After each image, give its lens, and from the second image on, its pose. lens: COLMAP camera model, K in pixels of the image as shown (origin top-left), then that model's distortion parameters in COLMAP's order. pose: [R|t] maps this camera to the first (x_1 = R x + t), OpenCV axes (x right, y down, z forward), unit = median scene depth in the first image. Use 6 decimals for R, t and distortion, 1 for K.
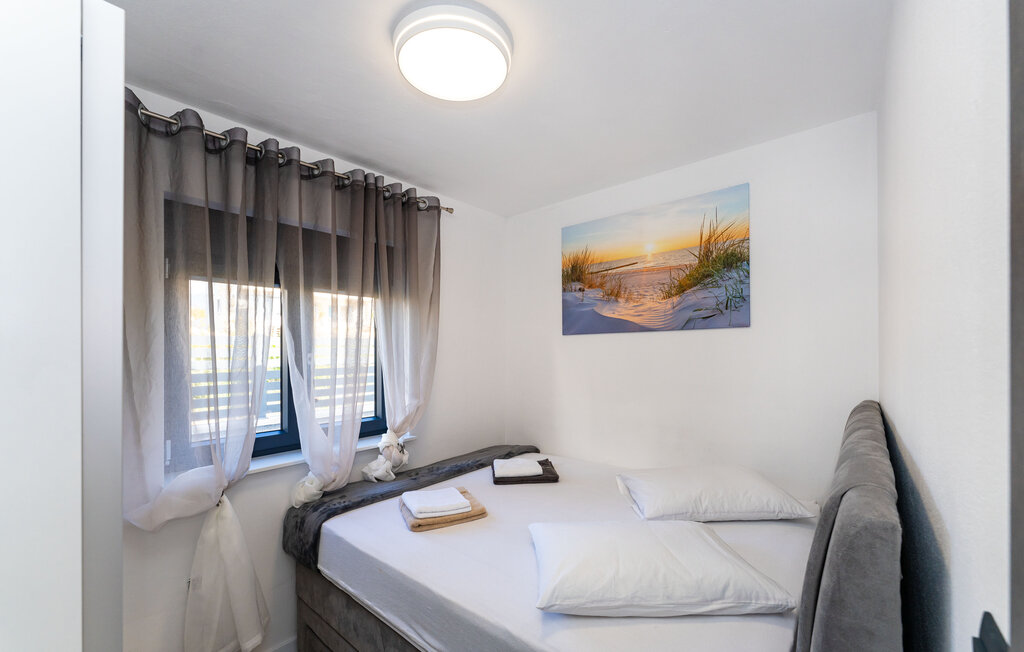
lens RADIAL K [[400.8, 0, 532.5], [0, 400.8, 339.9], [0, 0, 1]] dist [-0.000160, -0.000097]
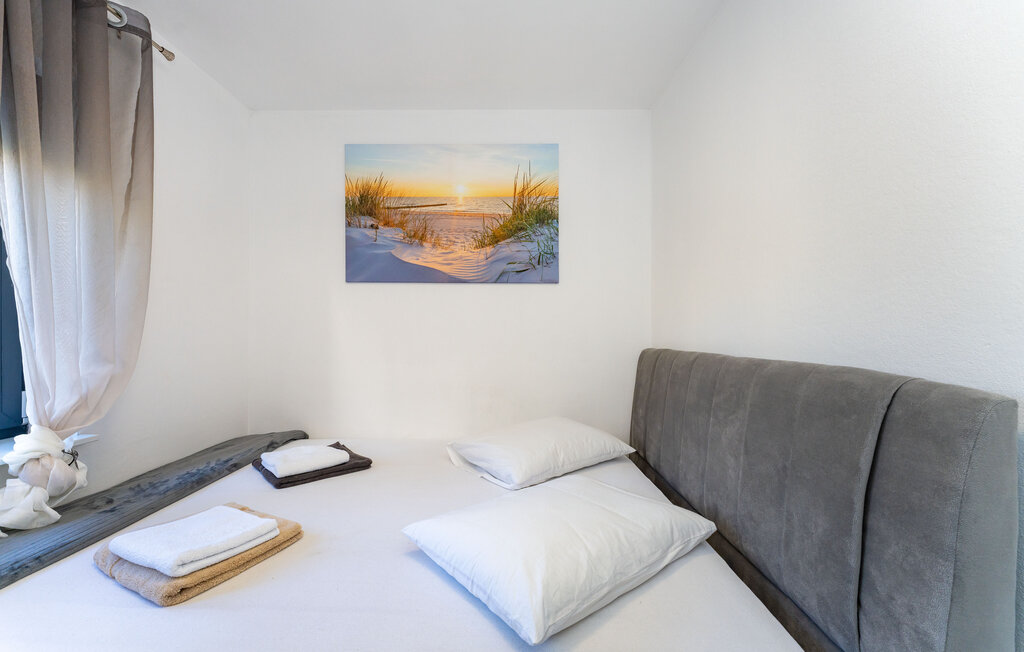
lens RADIAL K [[408.1, 0, 512.0], [0, 408.1, 326.0], [0, 0, 1]] dist [0.000128, -0.000294]
pose [[0.799475, 0.021721, 0.600307, -0.170985], [-0.031871, 0.999472, 0.006280, 0.070490], [-0.599854, -0.024153, 0.799745, 0.218122]]
